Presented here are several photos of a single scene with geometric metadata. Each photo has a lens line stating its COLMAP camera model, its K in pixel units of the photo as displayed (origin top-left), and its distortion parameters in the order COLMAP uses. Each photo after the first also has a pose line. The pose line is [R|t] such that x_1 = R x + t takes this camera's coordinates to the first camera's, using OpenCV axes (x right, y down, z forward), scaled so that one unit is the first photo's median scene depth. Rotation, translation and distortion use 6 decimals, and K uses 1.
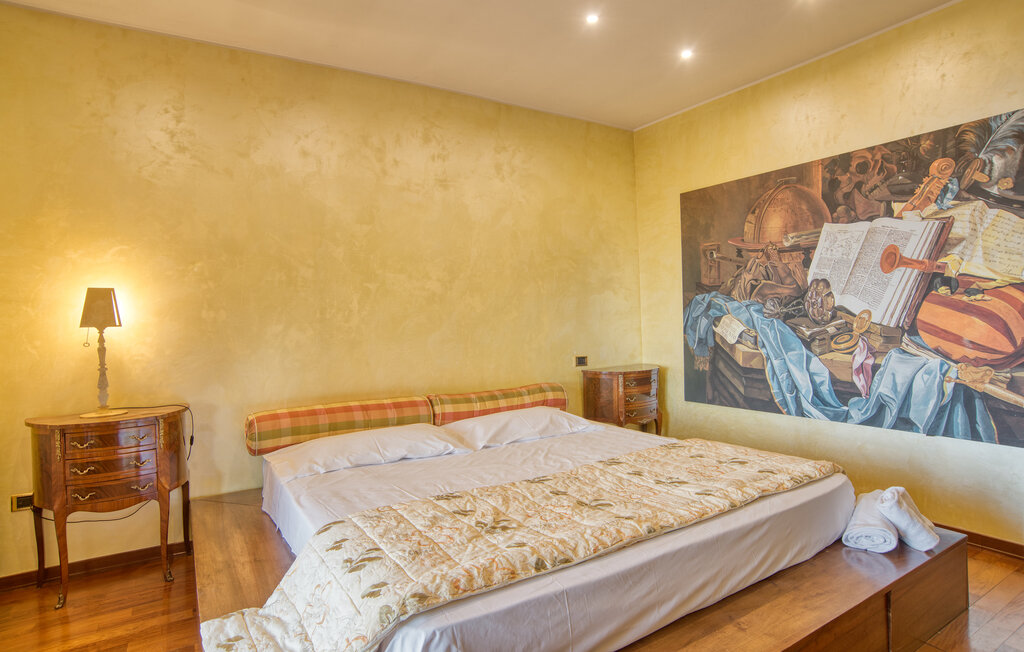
lens RADIAL K [[555.1, 0, 507.1], [0, 555.1, 314.8], [0, 0, 1]] dist [-0.109758, 0.049010]
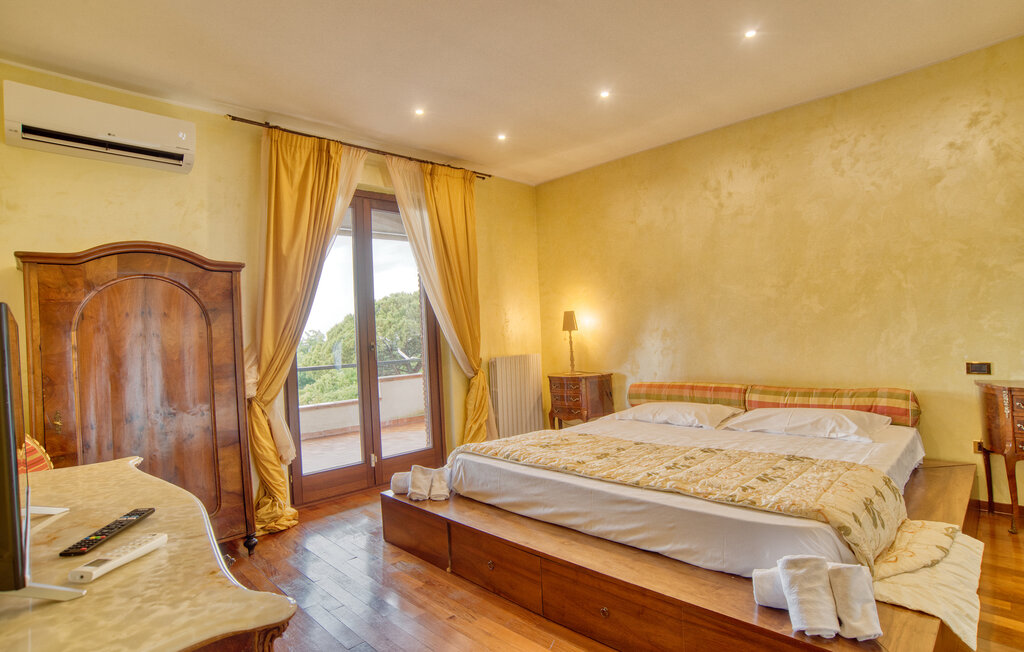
lens RADIAL K [[555.1, 0, 507.1], [0, 555.1, 314.8], [0, 0, 1]] dist [-0.109758, 0.049010]
pose [[0.192345, -0.010709, -0.981269, 0.933441], [0.057767, 0.998330, 0.000428, -0.038295], [0.979626, -0.056767, 0.192643, 0.266803]]
